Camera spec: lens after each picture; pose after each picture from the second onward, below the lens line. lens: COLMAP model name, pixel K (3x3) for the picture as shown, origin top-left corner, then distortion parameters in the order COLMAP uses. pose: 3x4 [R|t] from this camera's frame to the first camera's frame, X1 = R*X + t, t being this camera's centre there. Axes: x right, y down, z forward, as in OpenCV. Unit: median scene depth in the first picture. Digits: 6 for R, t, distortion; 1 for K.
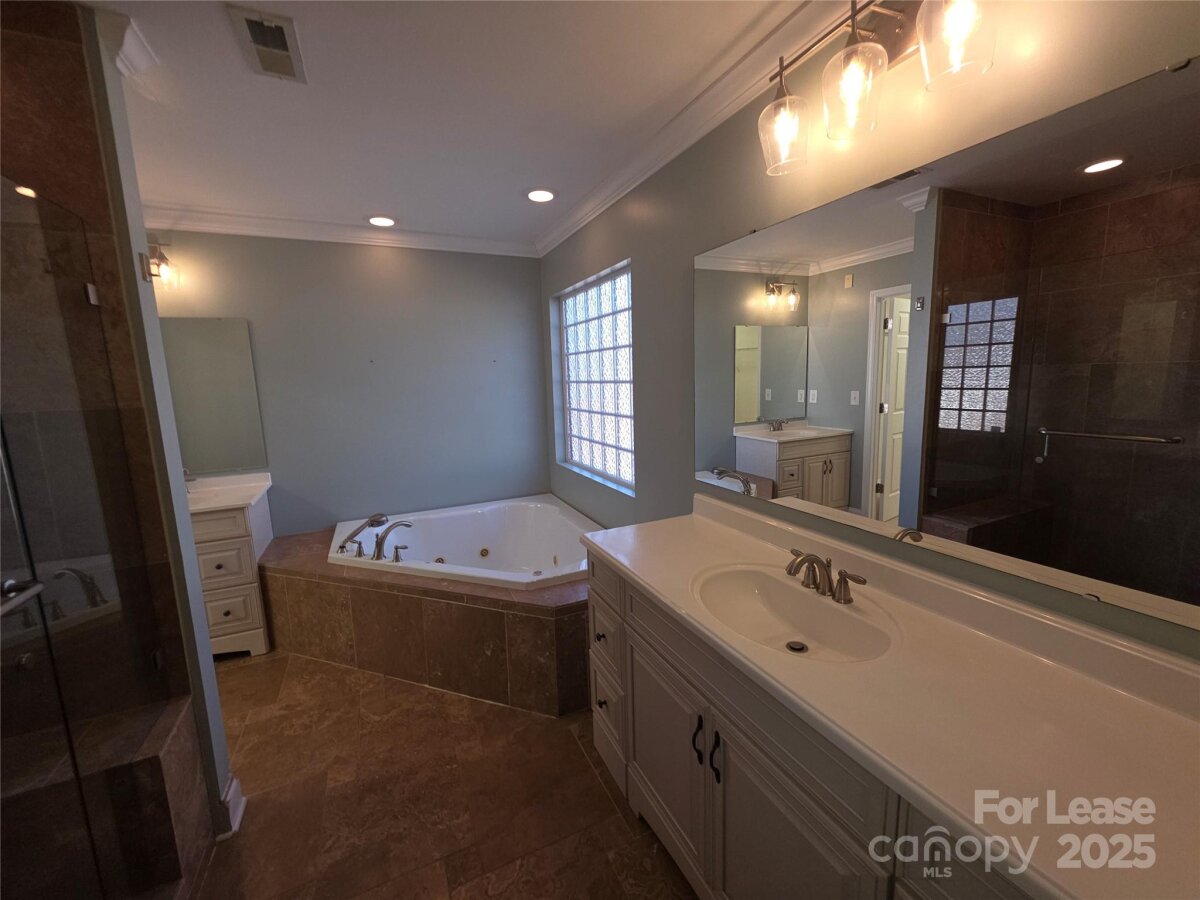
lens RADIAL K [[477.4, 0, 597.2], [0, 477.4, 446.1], [0, 0, 1]] dist [0.005752, -0.002354]
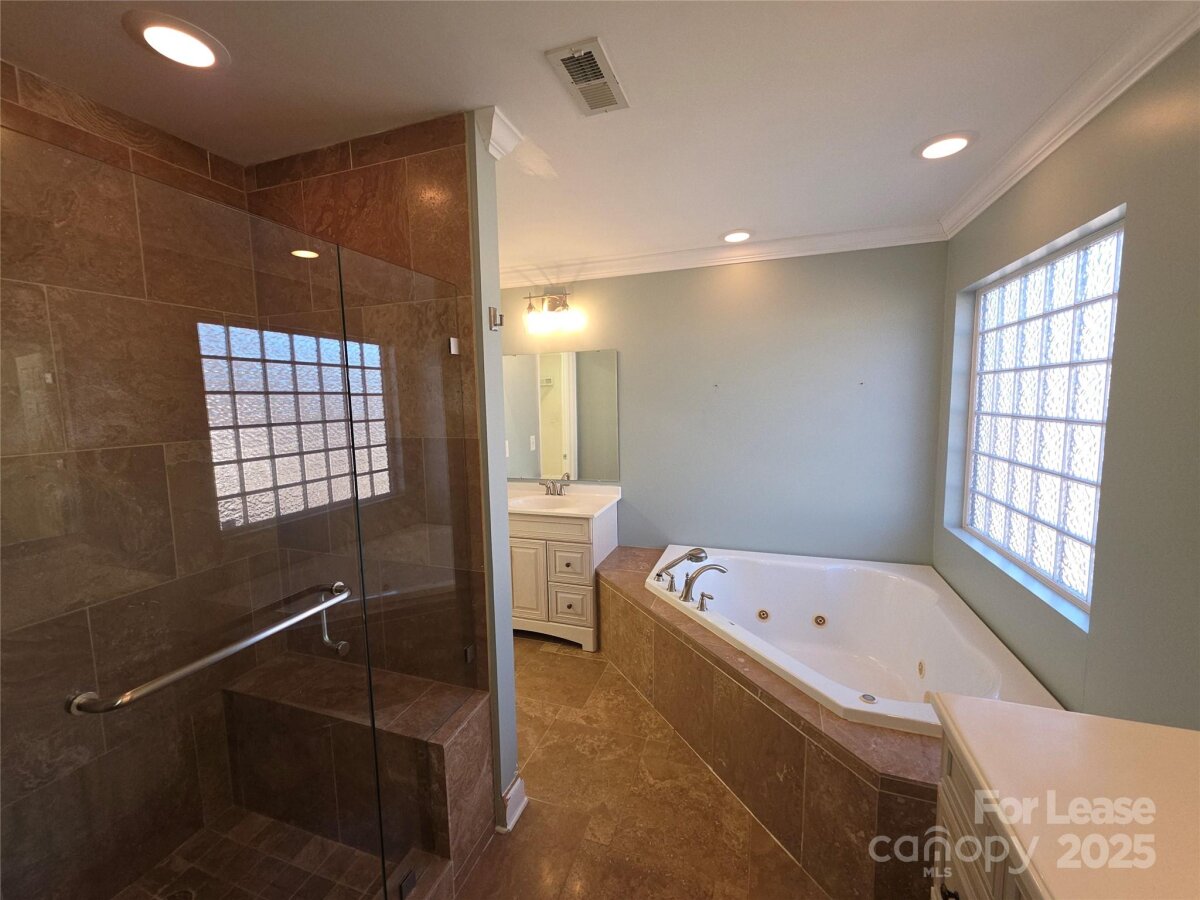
lens RADIAL K [[477.4, 0, 597.2], [0, 477.4, 446.1], [0, 0, 1]] dist [0.005752, -0.002354]
pose [[0.717354, 0.085962, -0.691386, 0.036575], [-0.103690, 0.994480, 0.016061, -0.059188], [0.688950, 0.060169, 0.722307, 0.189278]]
